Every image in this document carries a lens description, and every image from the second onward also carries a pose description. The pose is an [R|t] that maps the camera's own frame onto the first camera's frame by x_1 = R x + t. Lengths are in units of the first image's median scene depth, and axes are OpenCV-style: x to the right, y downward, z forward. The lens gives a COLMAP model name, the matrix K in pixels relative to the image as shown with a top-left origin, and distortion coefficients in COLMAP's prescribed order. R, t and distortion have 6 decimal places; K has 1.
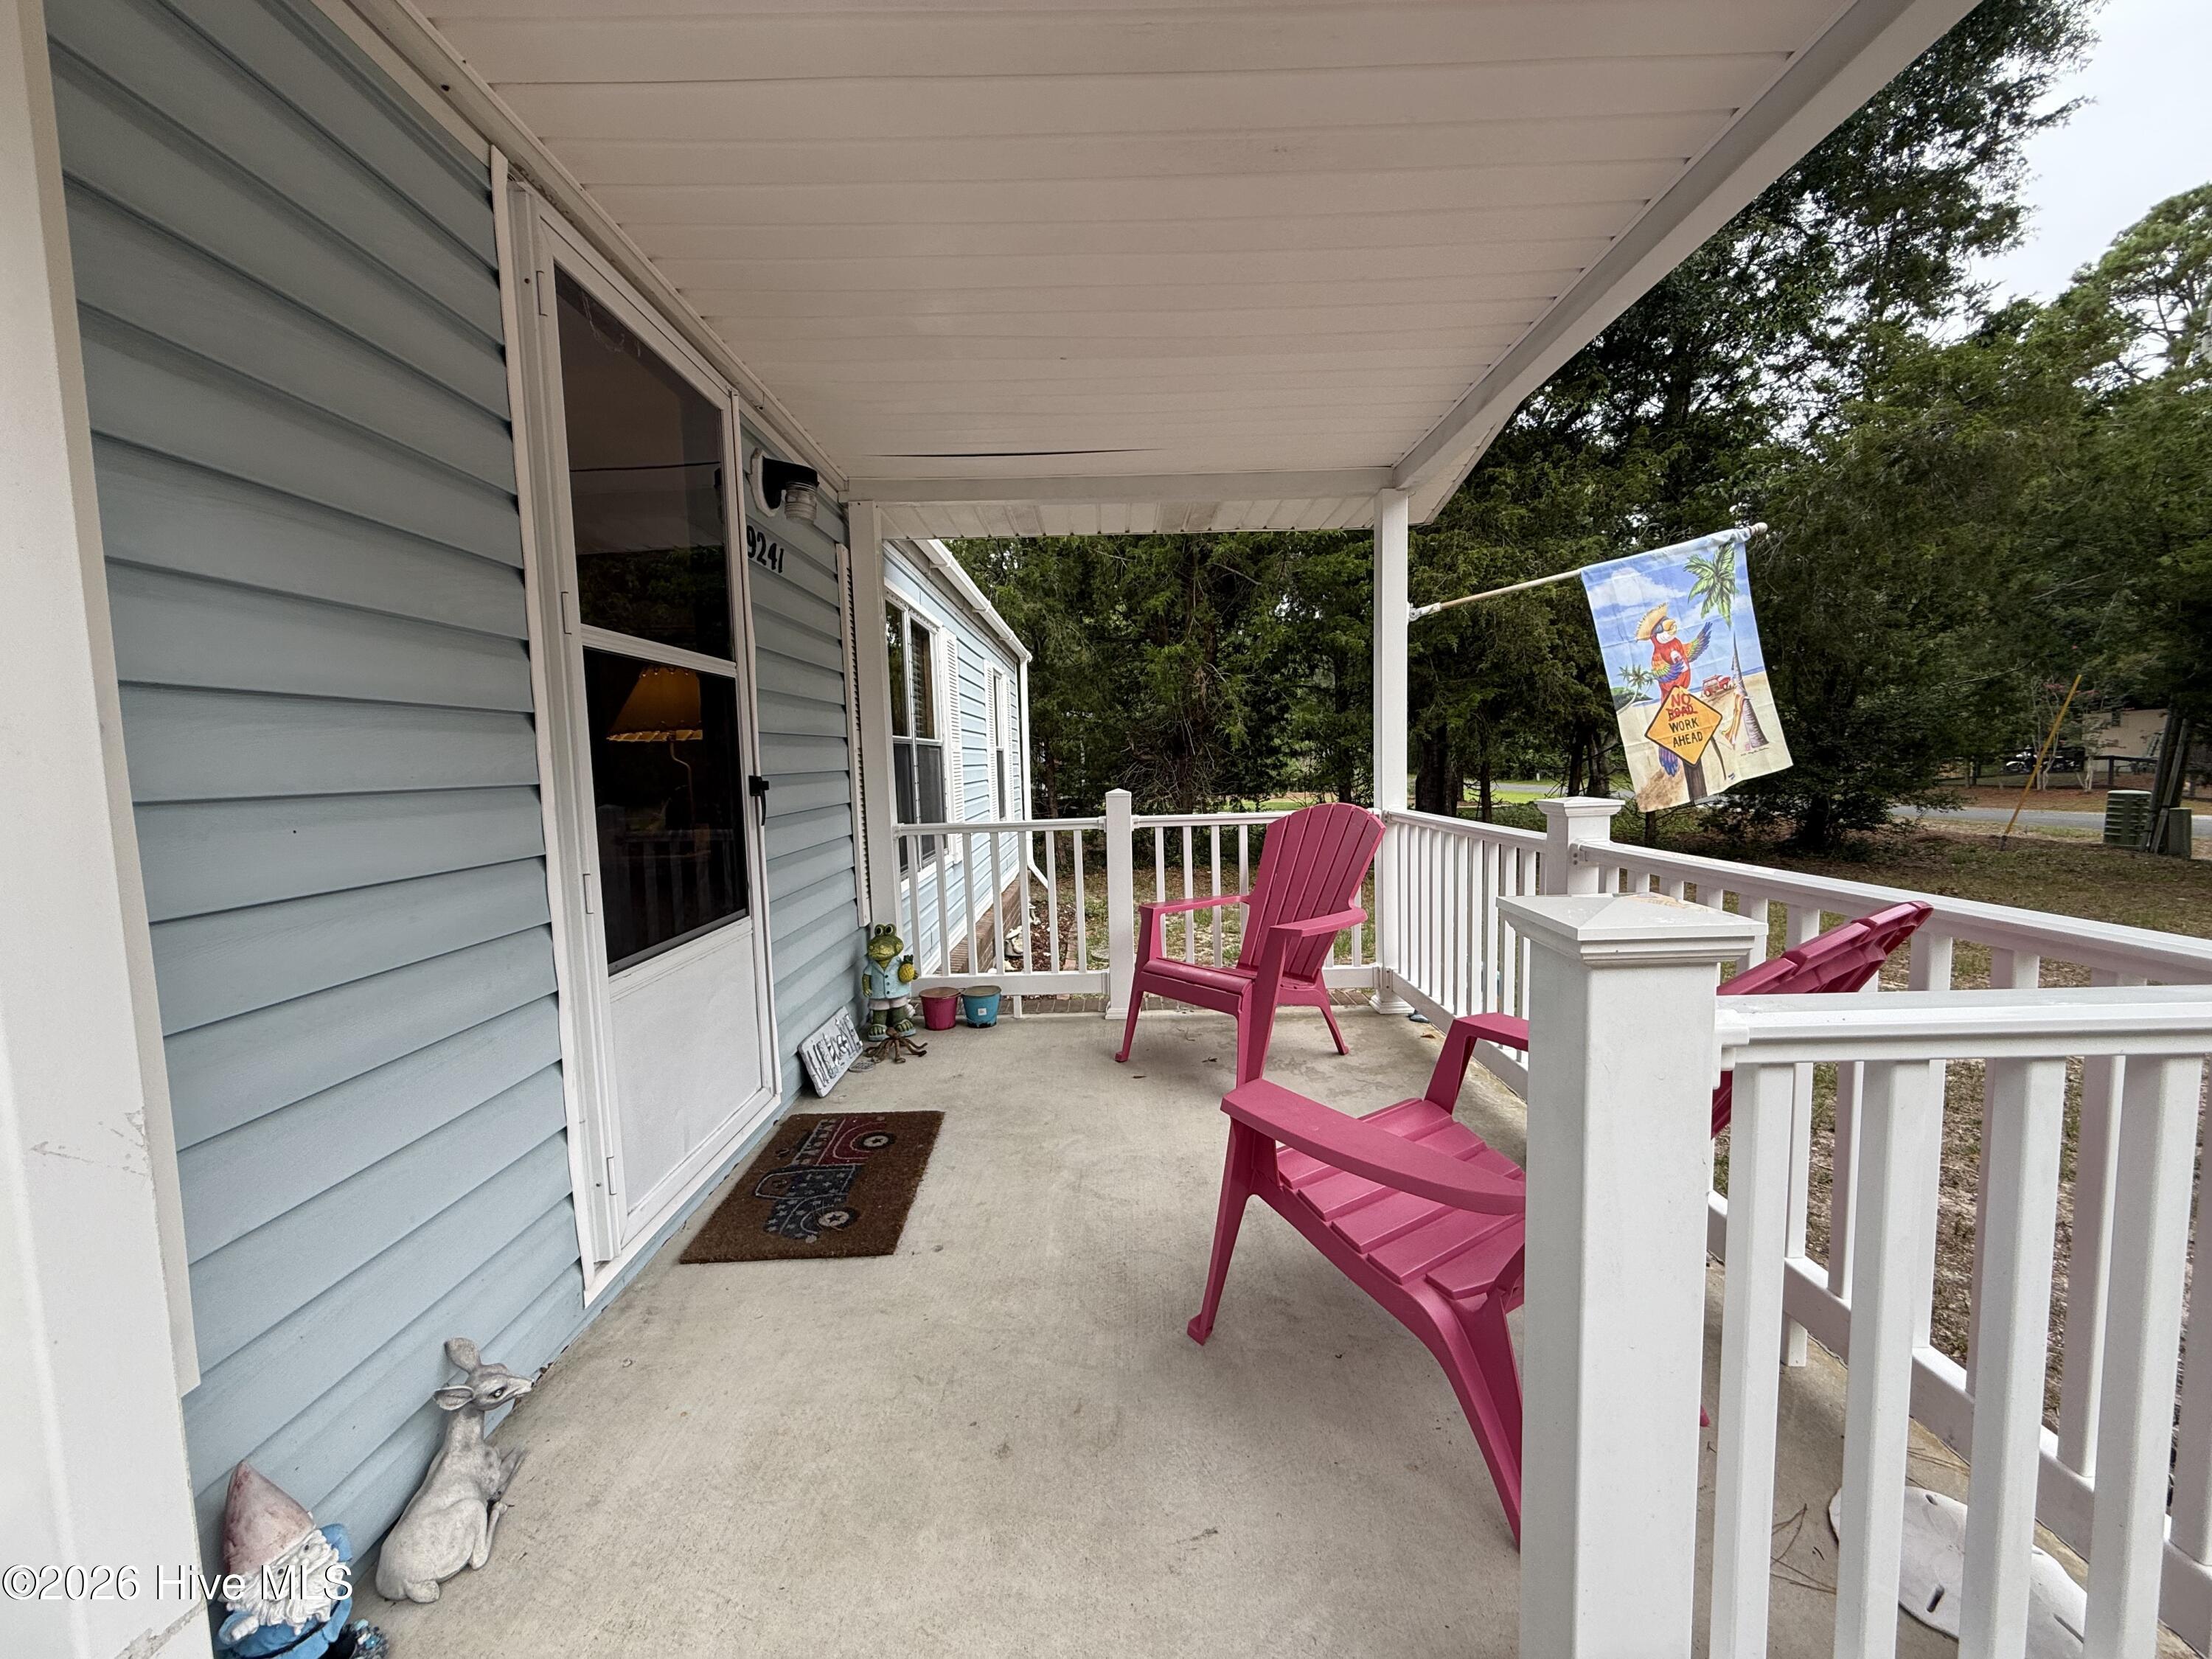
lens RADIAL K [[883.0, 0, 1095.7], [0, 883.0, 840.1], [0, 0, 1]] dist [0.001690, 0.000957]
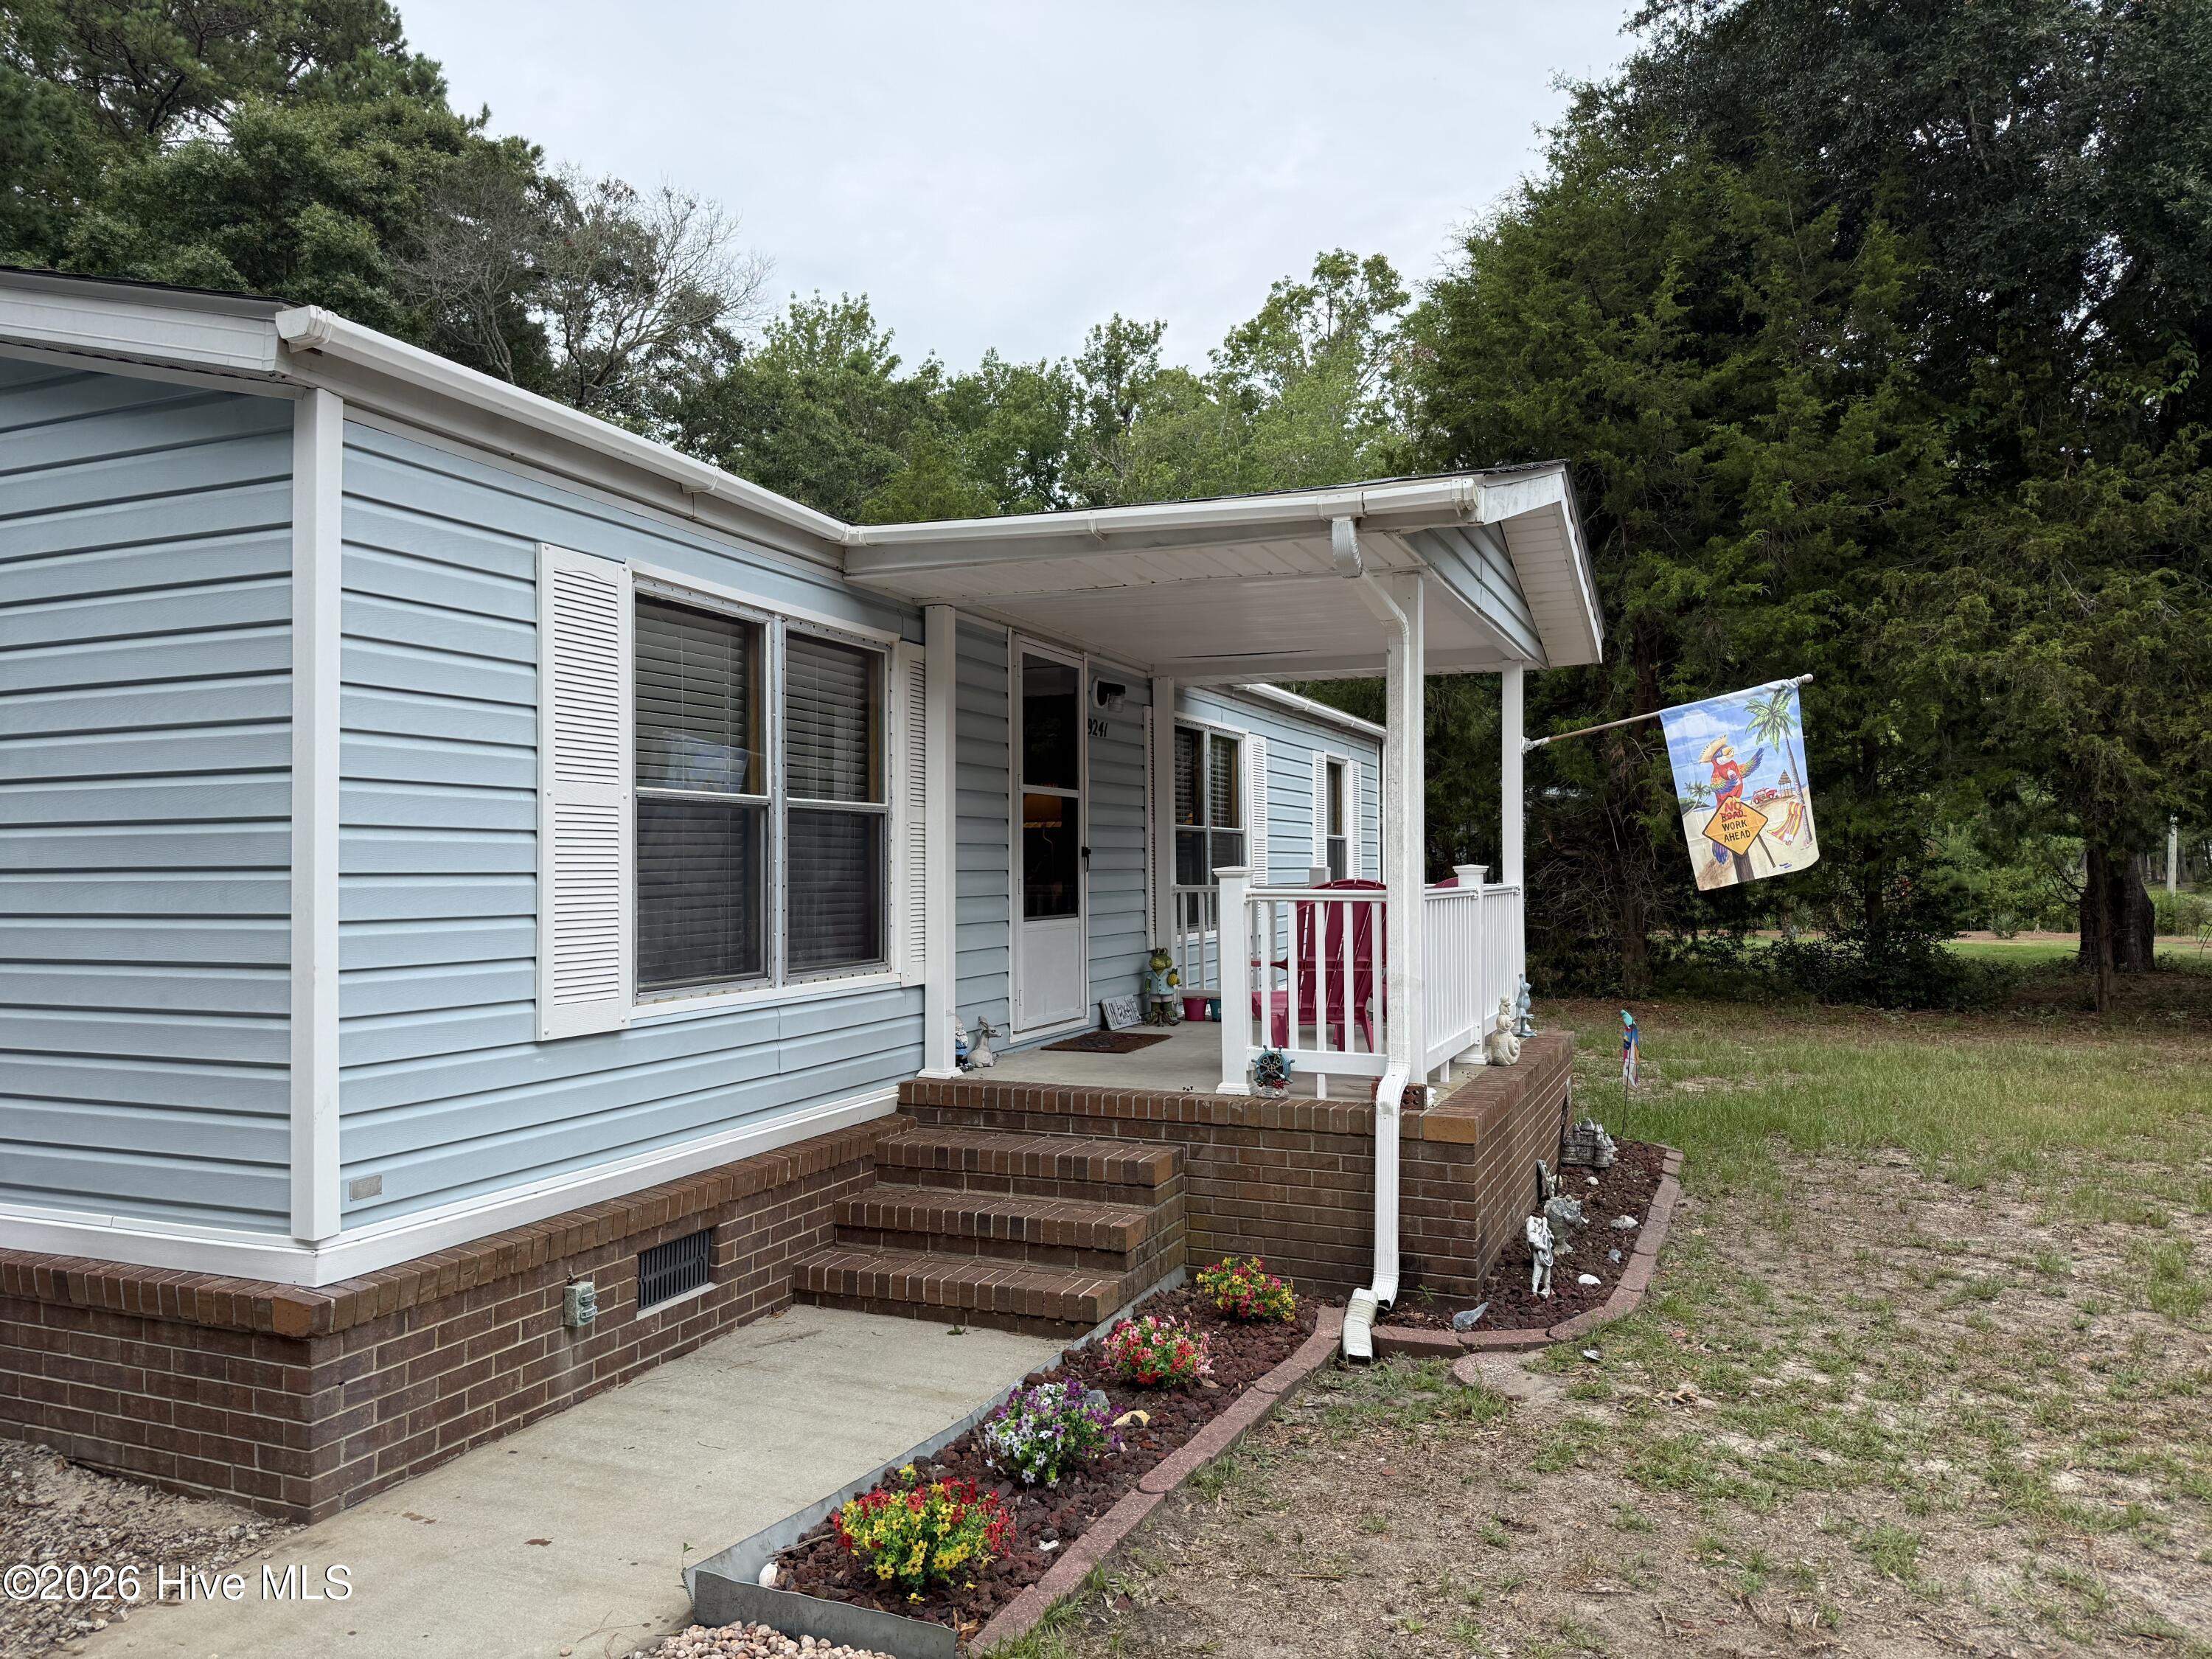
lens RADIAL K [[1552.1, 0, 1118.0], [0, 1552.1, 832.6], [0, 0, 1]] dist [0.029565, -0.041637]
pose [[0.931386, 0.014239, -0.363755, 0.653680], [-0.053387, 0.993774, -0.097795, 0.160288], [0.360097, 0.110505, 0.926347, -1.514312]]
